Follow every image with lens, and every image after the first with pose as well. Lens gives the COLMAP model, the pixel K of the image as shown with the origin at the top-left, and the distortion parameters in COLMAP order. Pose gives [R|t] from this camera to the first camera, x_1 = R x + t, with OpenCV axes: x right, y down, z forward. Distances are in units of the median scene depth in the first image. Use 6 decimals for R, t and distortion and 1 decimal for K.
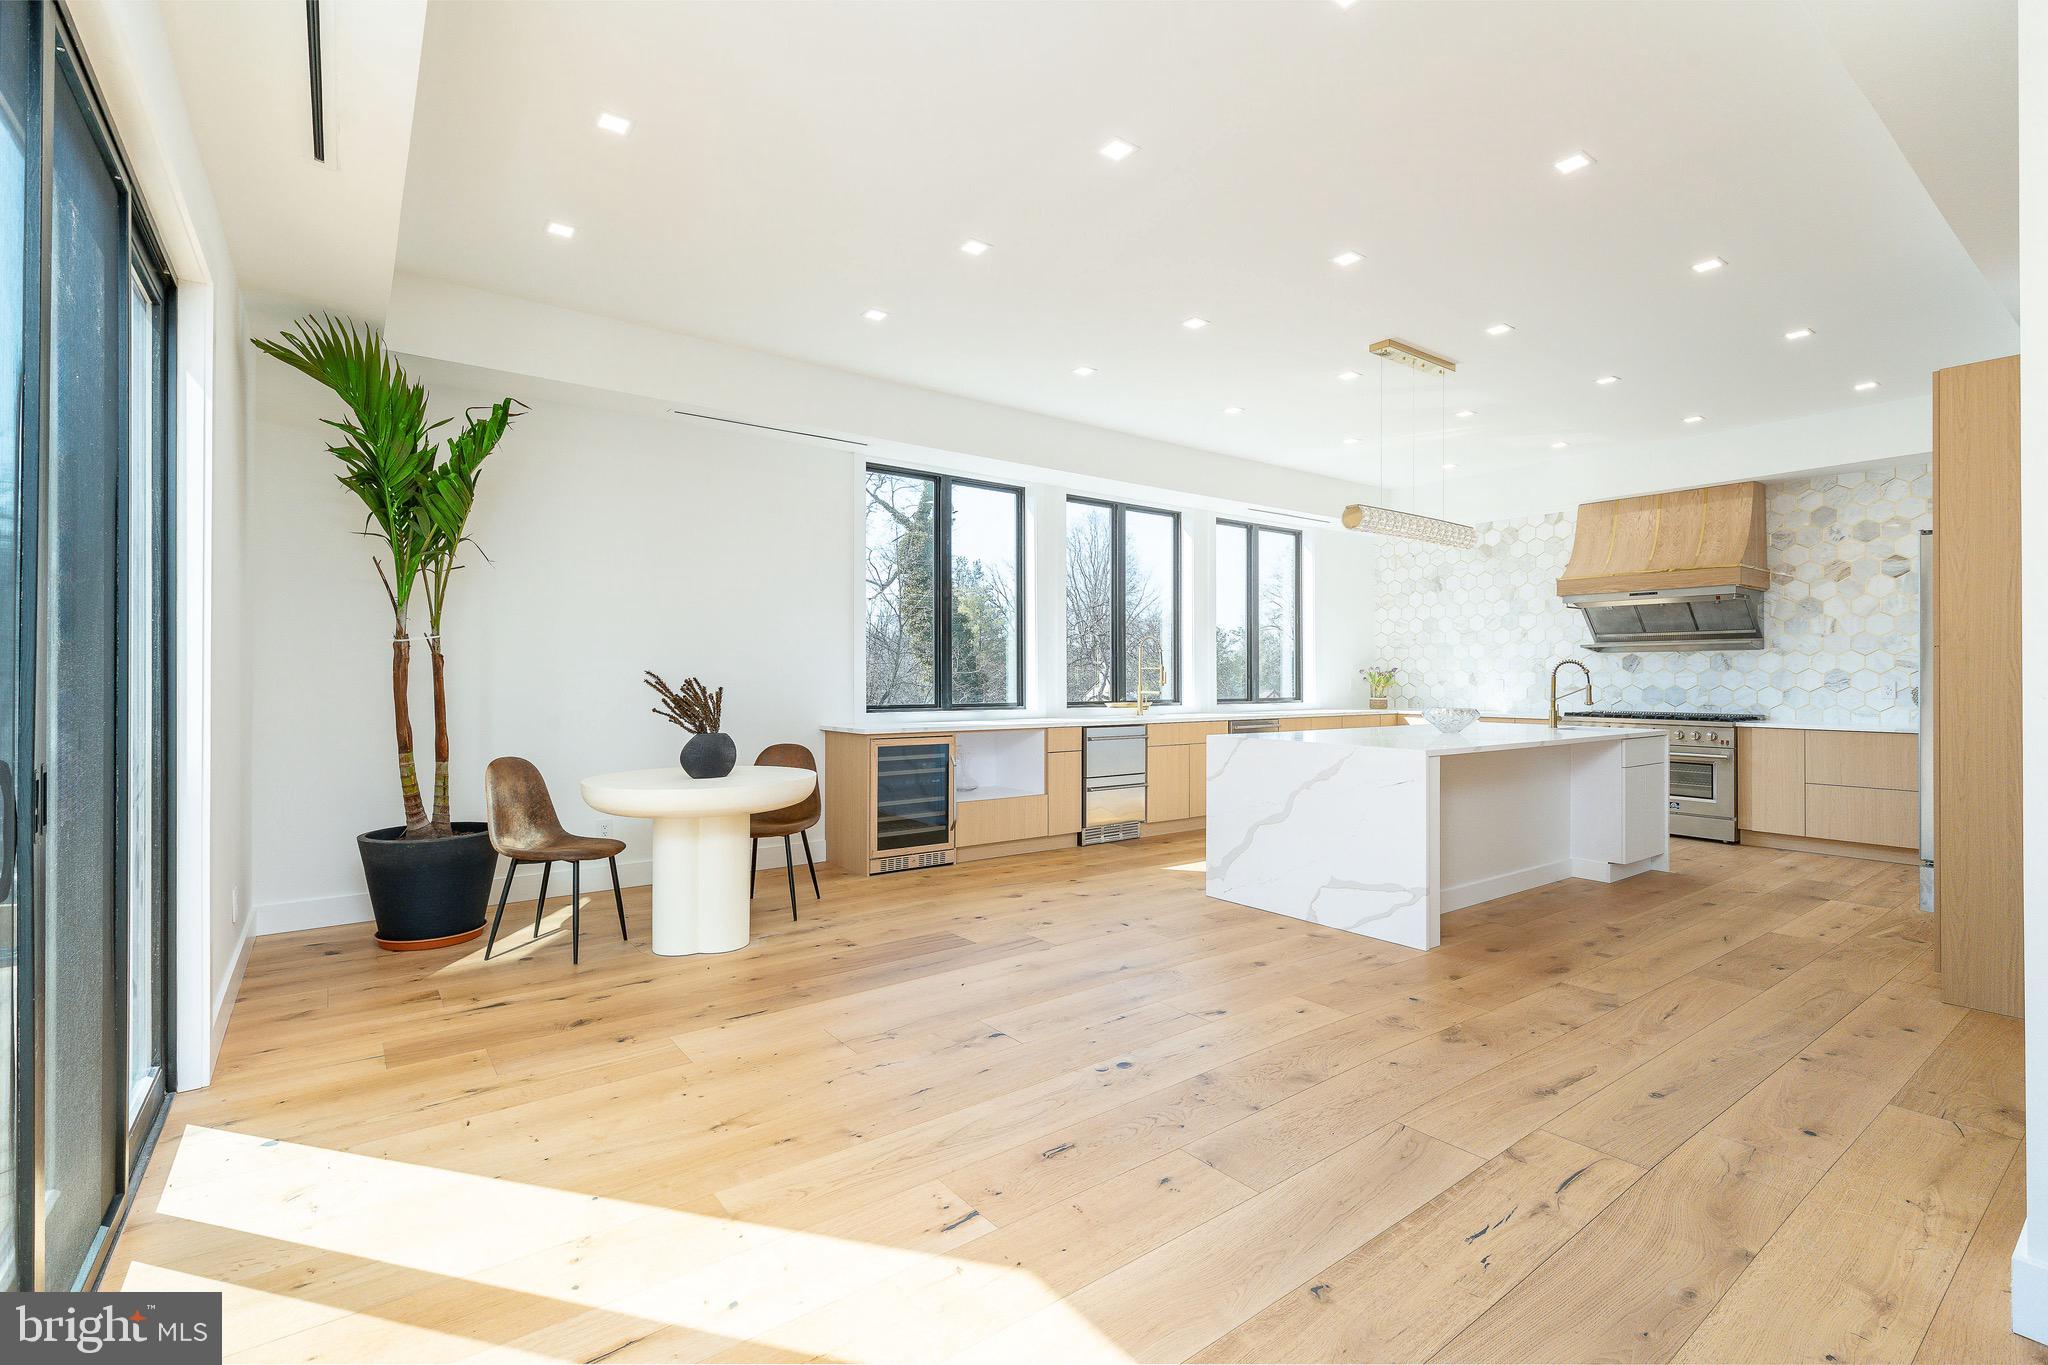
lens RADIAL K [[879.9, 0, 1009.6], [0, 879.9, 675.1], [0, 0, 1]] dist [0.001282, -0.000049]
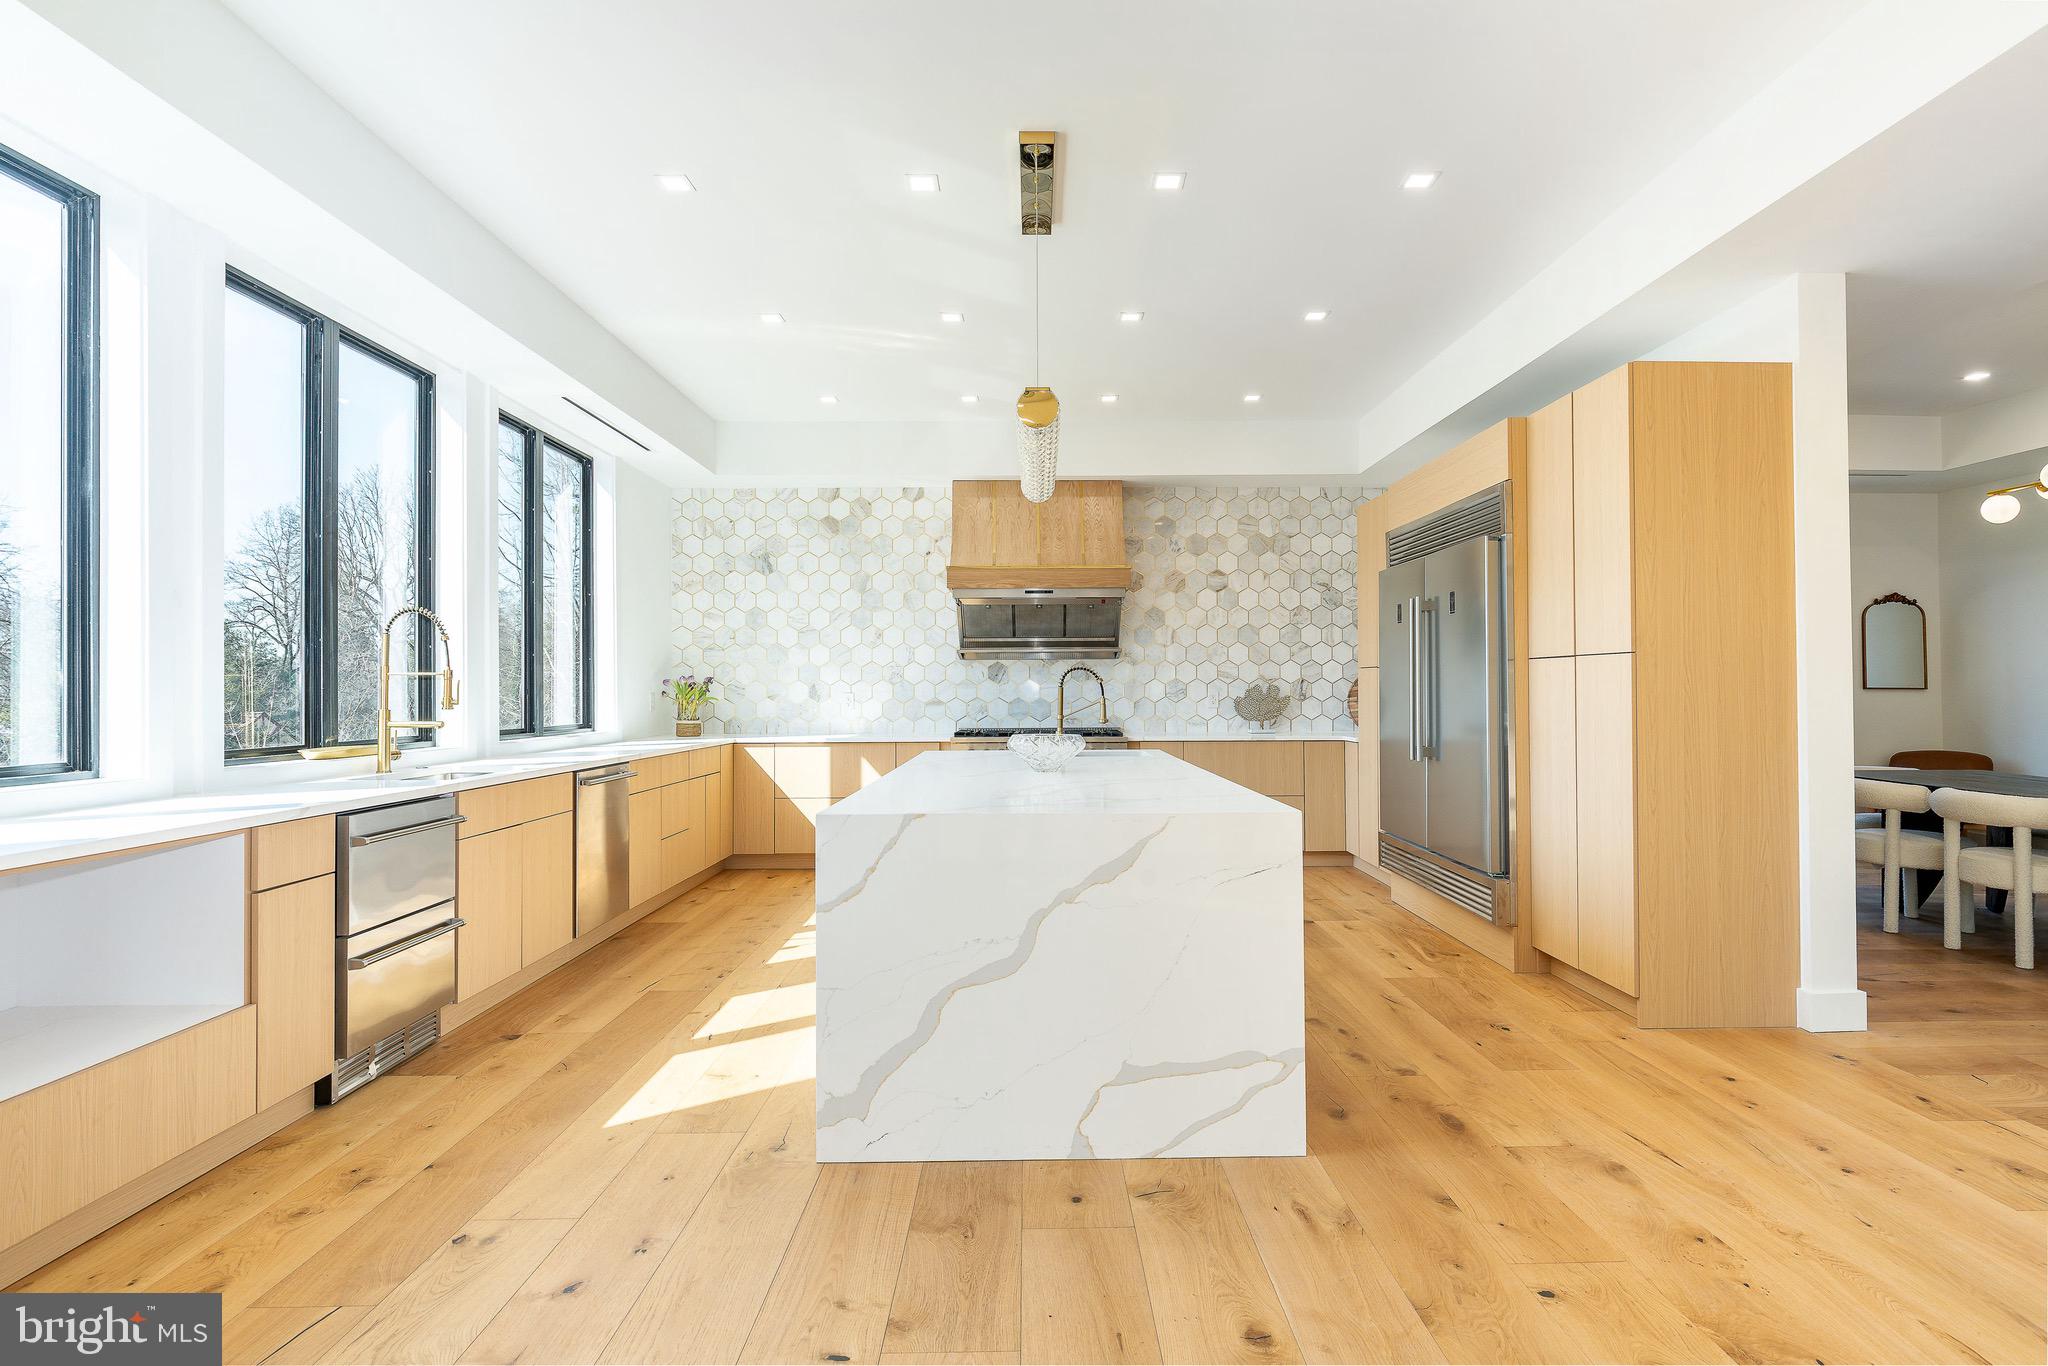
lens RADIAL K [[1030.1, 0, 1016.5], [0, 1030.1, 681.1], [0, 0, 1]] dist [-0.003472, -0.001584]
pose [[0.588359, 0.002428, 0.808596, -0.116245], [0.004160, 0.999973, -0.006030, 0.001252], [-0.808589, 0.006912, 0.588333, 0.455737]]
